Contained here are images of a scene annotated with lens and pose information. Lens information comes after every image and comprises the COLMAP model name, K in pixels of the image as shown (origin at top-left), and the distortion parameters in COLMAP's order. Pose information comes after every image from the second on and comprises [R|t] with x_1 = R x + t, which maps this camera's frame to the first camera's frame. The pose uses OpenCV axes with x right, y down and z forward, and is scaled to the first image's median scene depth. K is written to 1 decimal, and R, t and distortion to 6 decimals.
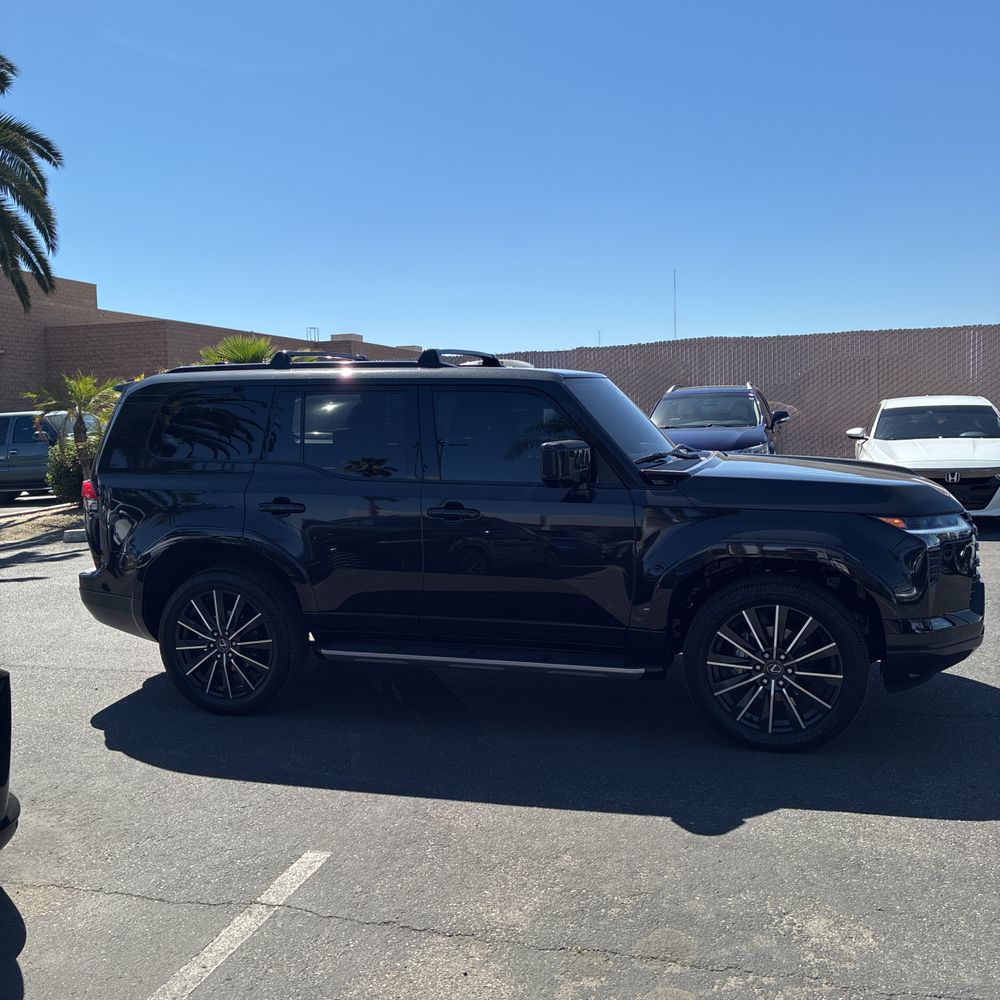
lens RADIAL K [[1041.0, 0, 500.0], [0, 1041.0, 500.0], [0, 0, 1]] dist [0.023017, 0.005749]
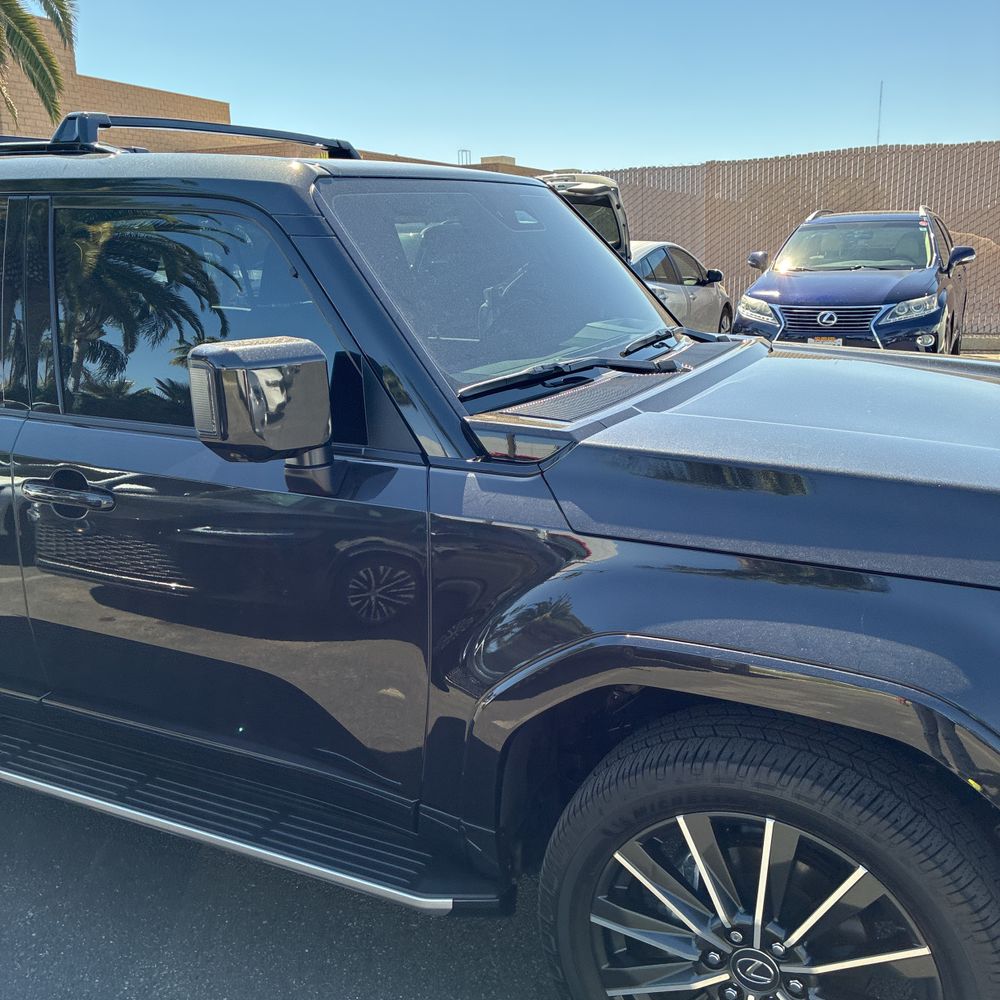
lens RADIAL K [[1041.0, 0, 500.0], [0, 1041.0, 500.0], [0, 0, 1]] dist [0.023017, 0.005749]
pose [[0.986321, 0.045476, -0.158439, 0.219787], [-0.019898, 0.987009, 0.159428, -0.063385], [0.163631, -0.154094, 0.974413, 0.630245]]
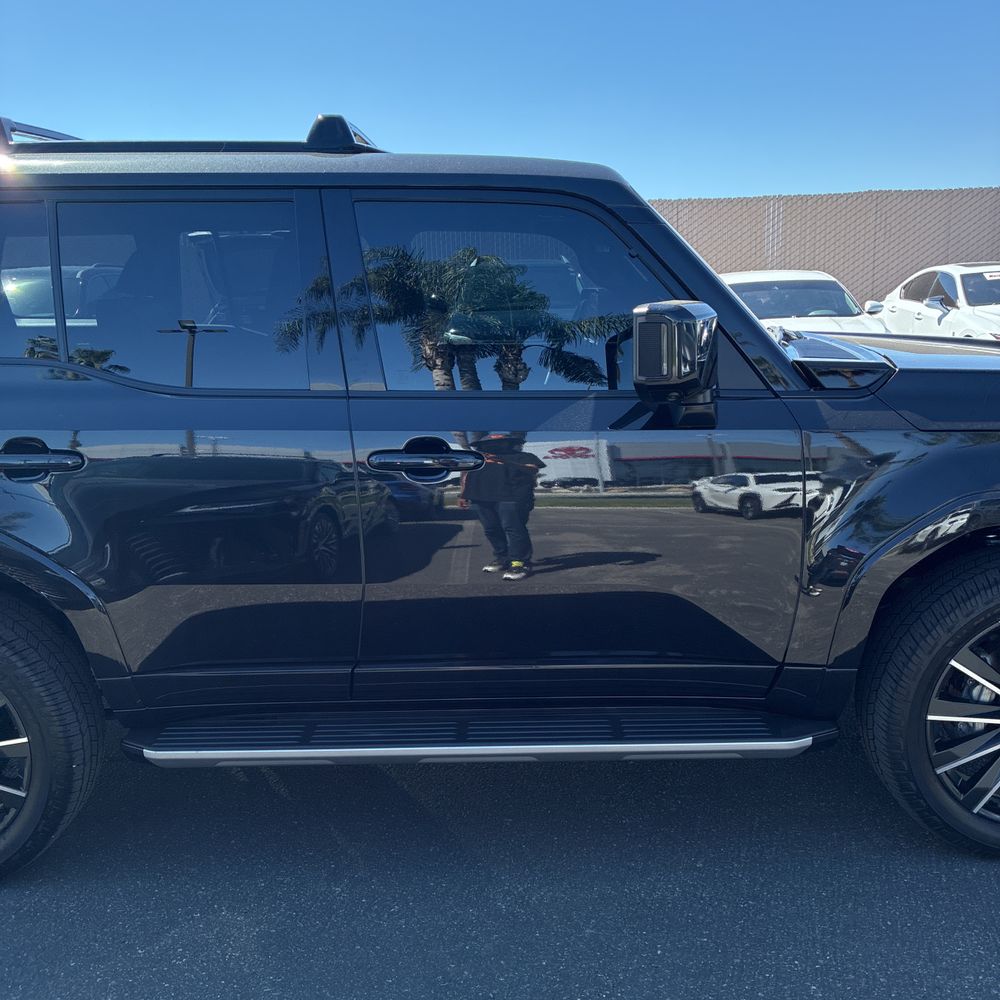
lens RADIAL K [[1042.2, 0, 520.0], [0, 1042.2, 516.8], [0, 0, 1]] dist [0.017890, 0.007668]
pose [[0.956269, -0.064913, 0.285193, -0.151205], [0.030748, 0.991969, 0.122684, -0.020303], [-0.290866, -0.108550, 0.950586, 0.555372]]
